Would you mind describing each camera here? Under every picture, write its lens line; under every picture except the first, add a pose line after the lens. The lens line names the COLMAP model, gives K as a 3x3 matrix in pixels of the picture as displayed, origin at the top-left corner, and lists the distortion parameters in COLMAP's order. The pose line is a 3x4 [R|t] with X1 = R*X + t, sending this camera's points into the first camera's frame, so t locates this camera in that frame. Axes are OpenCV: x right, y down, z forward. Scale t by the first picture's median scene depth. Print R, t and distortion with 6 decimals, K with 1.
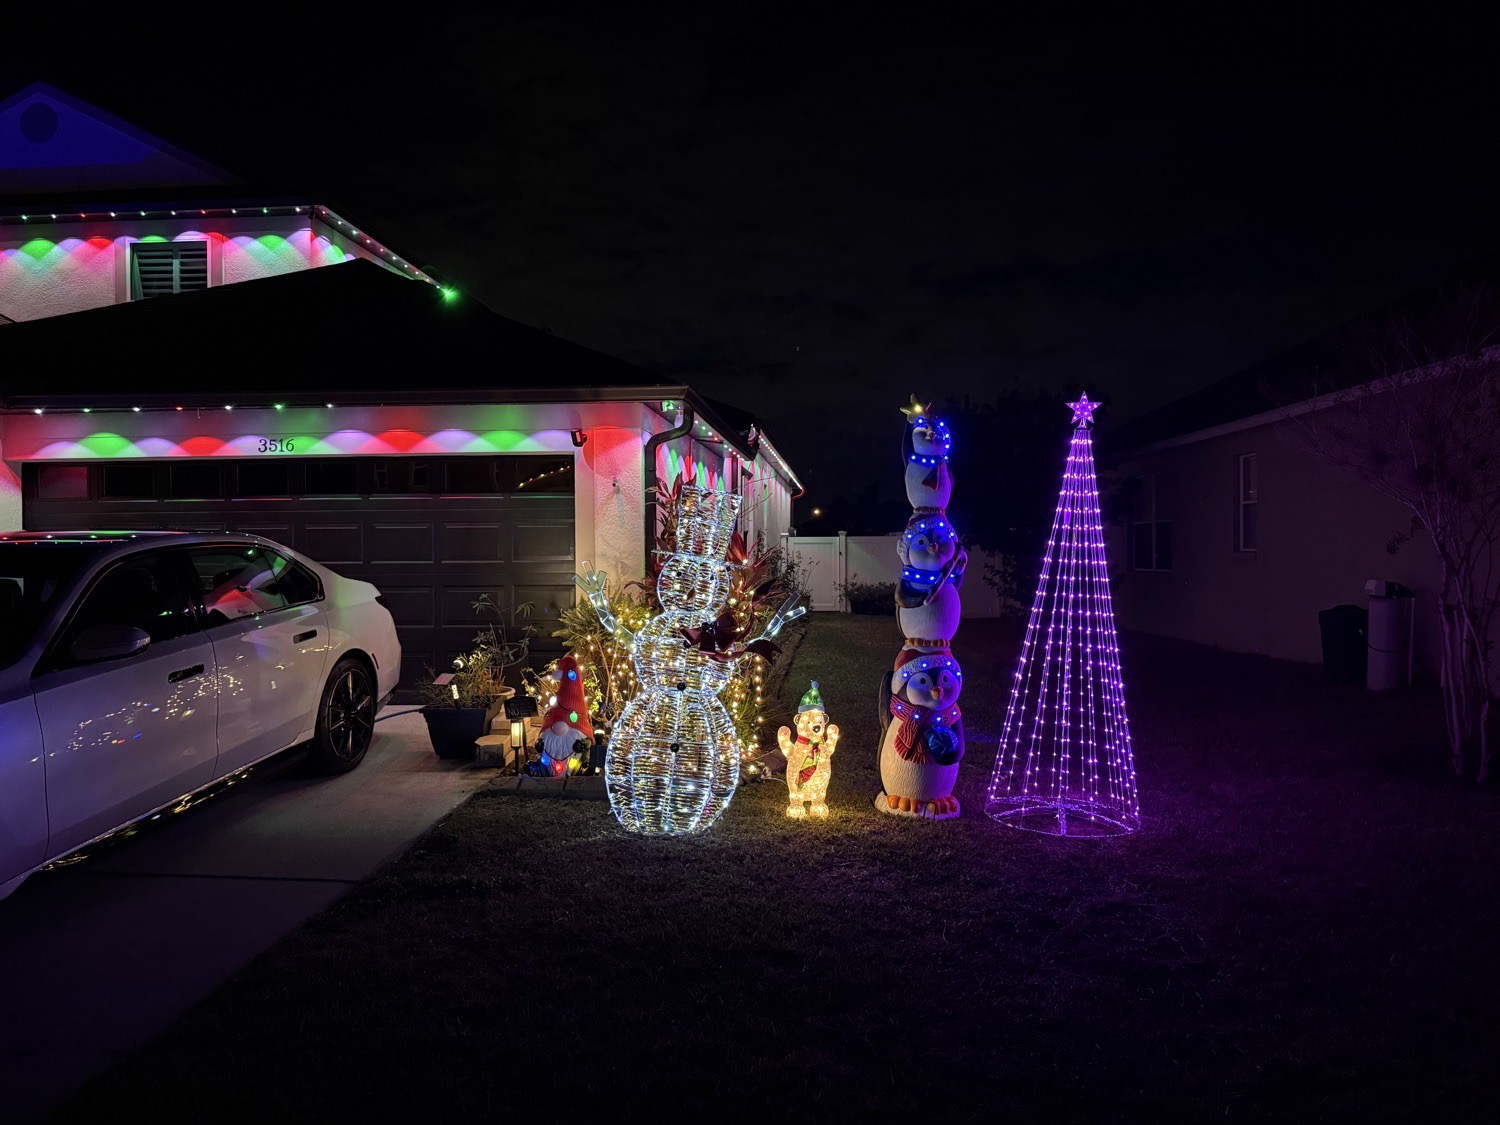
lens RADIAL K [[1049.2, 0, 750.0], [0, 1049.2, 562.5], [0, 0, 1]] dist [0.081985, -0.001941]
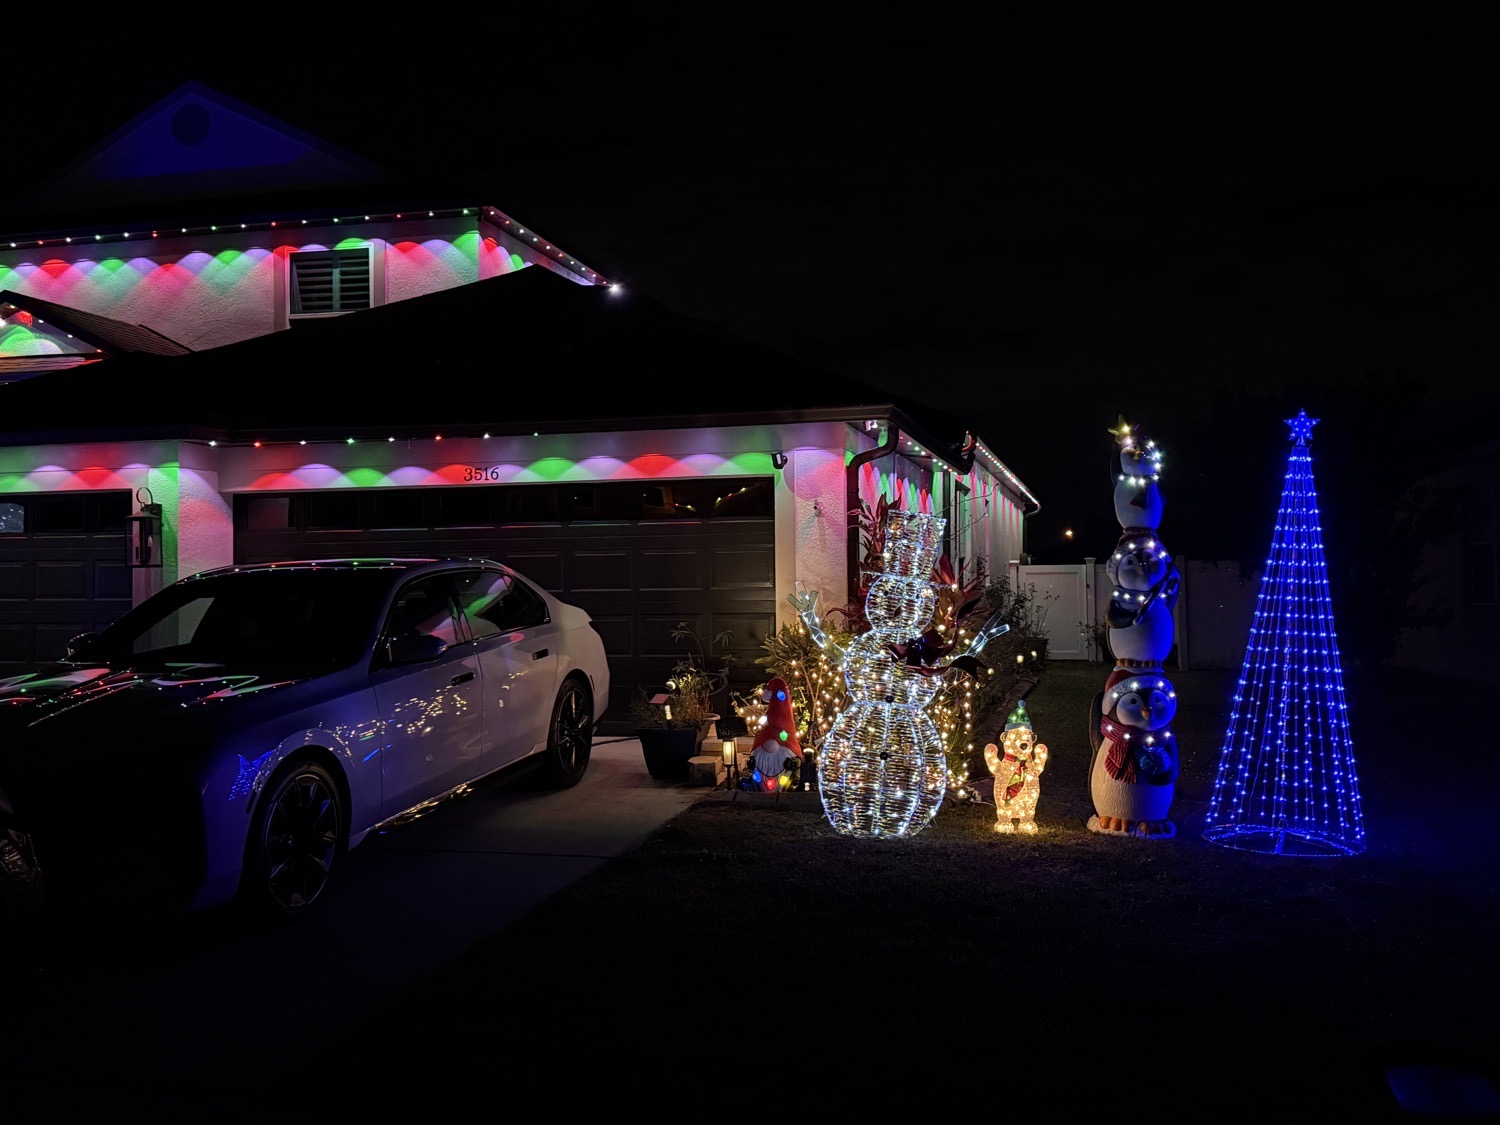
lens RADIAL K [[1723.0, 0, 715.6], [0, 1723.0, 563.0], [0, 0, 1]] dist [0.225734, -0.470756]
pose [[0.987567, -0.008292, -0.156978, 0.032932], [0.003095, 0.999440, -0.033322, 0.034383], [0.157166, 0.032422, 0.987040, -0.679642]]
